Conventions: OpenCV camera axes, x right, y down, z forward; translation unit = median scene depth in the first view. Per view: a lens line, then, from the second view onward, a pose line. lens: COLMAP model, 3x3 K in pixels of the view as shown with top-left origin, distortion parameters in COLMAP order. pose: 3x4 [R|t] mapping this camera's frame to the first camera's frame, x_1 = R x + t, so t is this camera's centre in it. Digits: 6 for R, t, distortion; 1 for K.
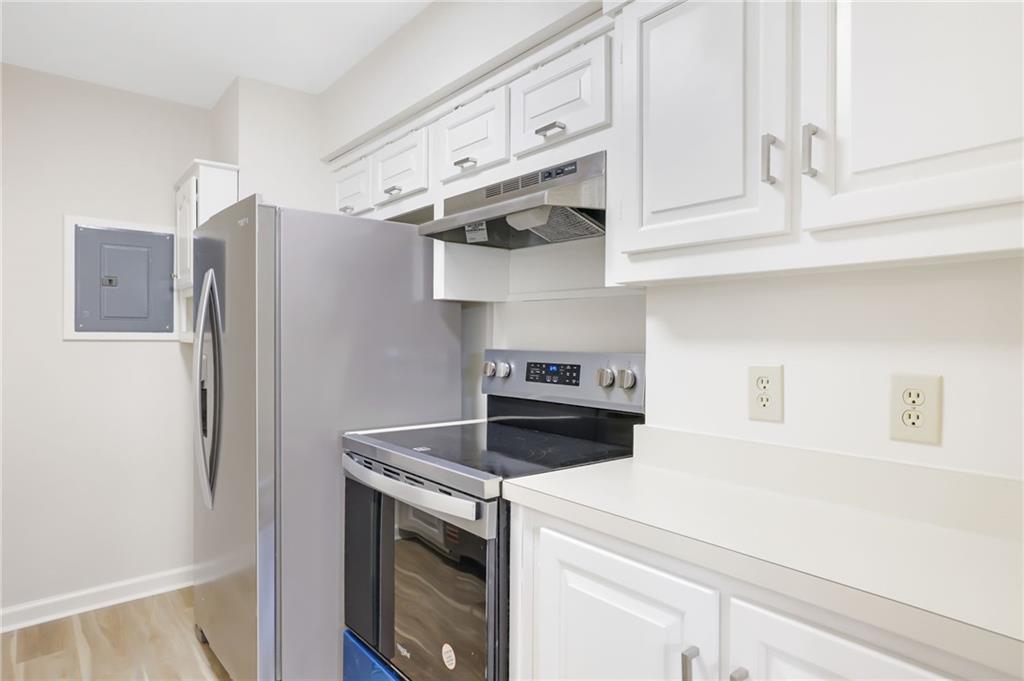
lens RADIAL K [[583.0, 0, 493.2], [0, 583.0, 340.3], [0, 0, 1]] dist [0.003535, 0.011361]
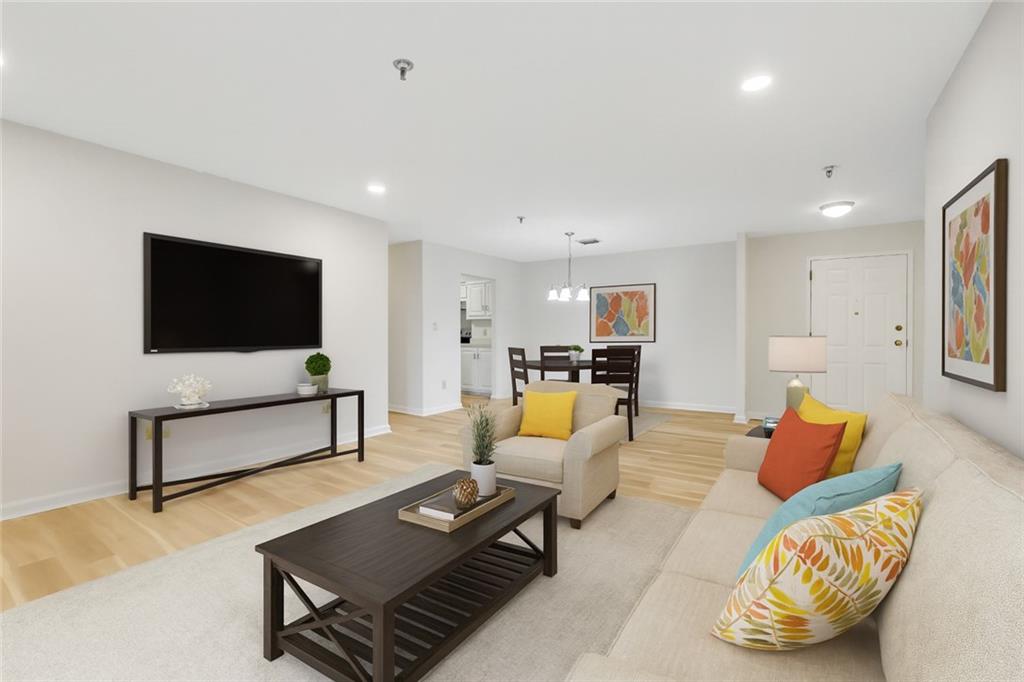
lens RADIAL K [[468.4, 0, 515.3], [0, 468.4, 337.4], [0, 0, 1]] dist [-0.010720, 0.004468]
pose [[0.944677, -0.002399, 0.327994, -0.966282], [0.002963, 0.999995, -0.001222, 0.119456], [-0.327989, 0.002126, 0.944679, -3.985102]]
